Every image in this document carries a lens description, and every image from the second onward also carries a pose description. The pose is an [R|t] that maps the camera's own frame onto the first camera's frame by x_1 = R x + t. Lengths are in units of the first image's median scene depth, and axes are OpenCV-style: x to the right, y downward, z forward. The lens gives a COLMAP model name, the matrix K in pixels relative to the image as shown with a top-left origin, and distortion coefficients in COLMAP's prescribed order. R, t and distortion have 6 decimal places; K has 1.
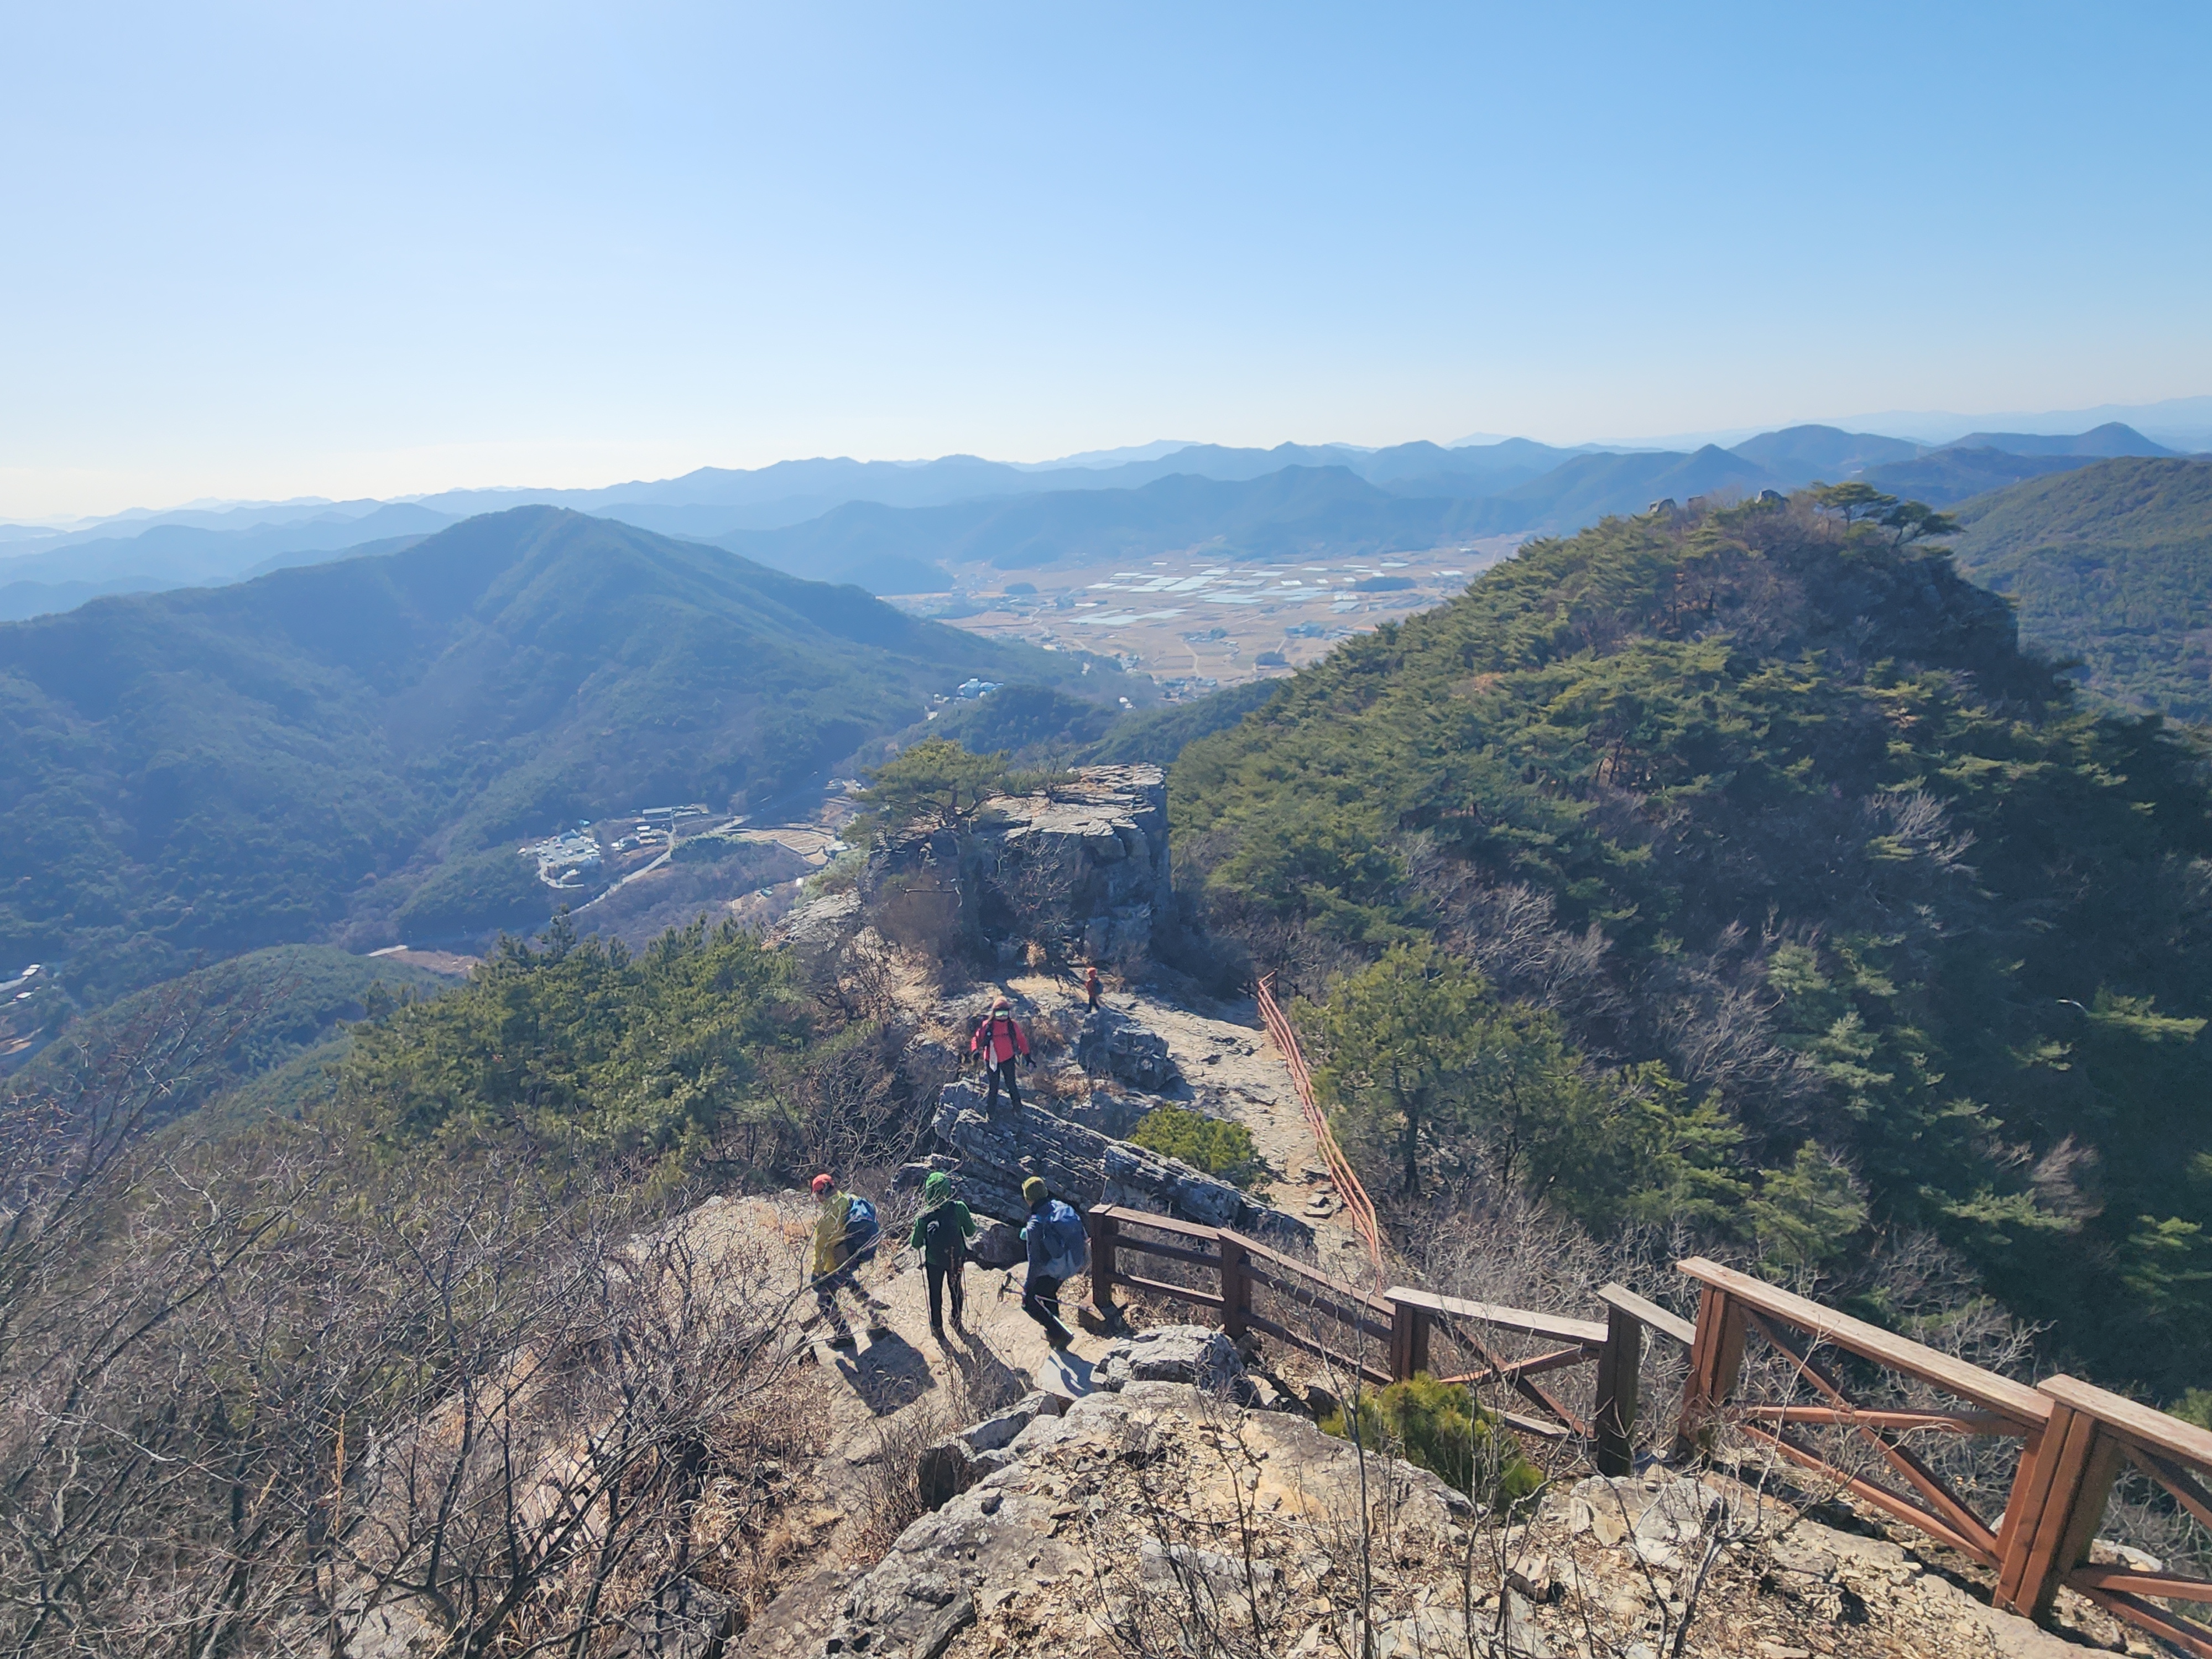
lens RADIAL K [[892.4, 0, 1121.9], [0, 892.4, 827.4], [0, 0, 1]] dist [0.003586, -0.002203]
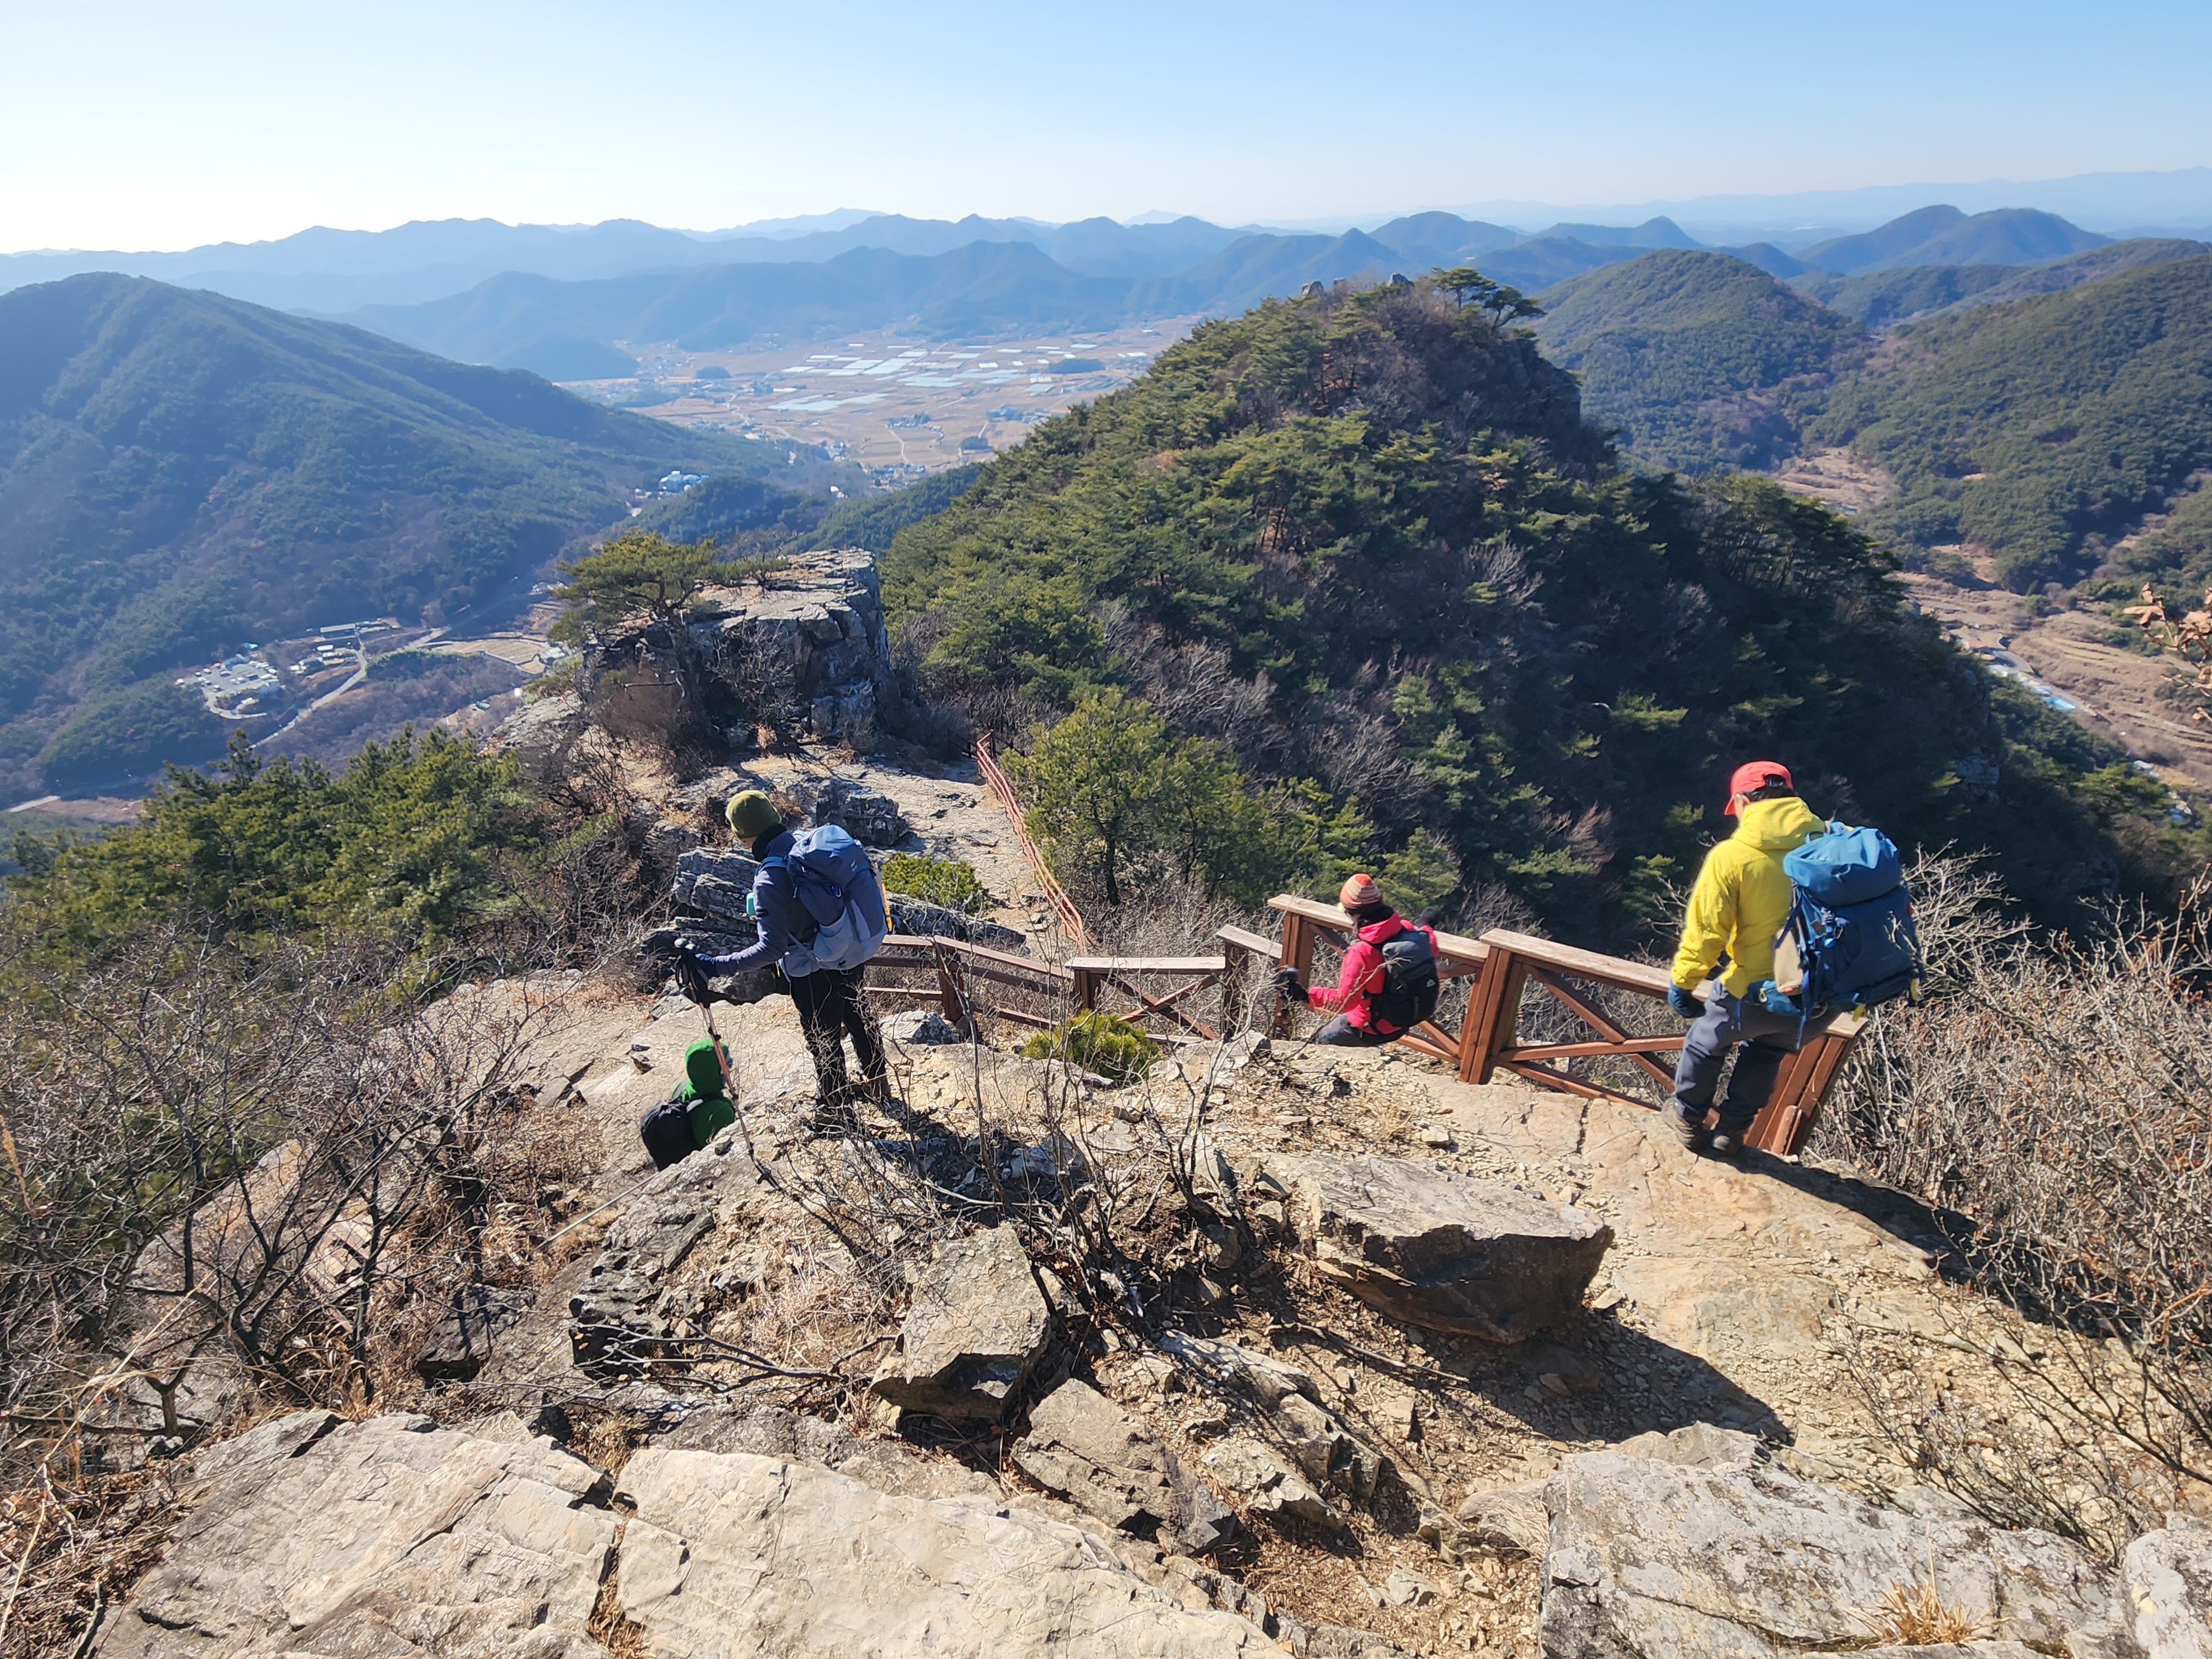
lens RADIAL K [[892.4, 0, 1177.9], [0, 892.4, 843.4], [0, 0, 1]] dist [0.003586, -0.002203]
pose [[0.976844, -0.097032, 0.190687, 0.170605], [0.062859, 0.982072, 0.177720, 0.111555], [-0.204513, -0.161618, 0.965430, -0.148916]]
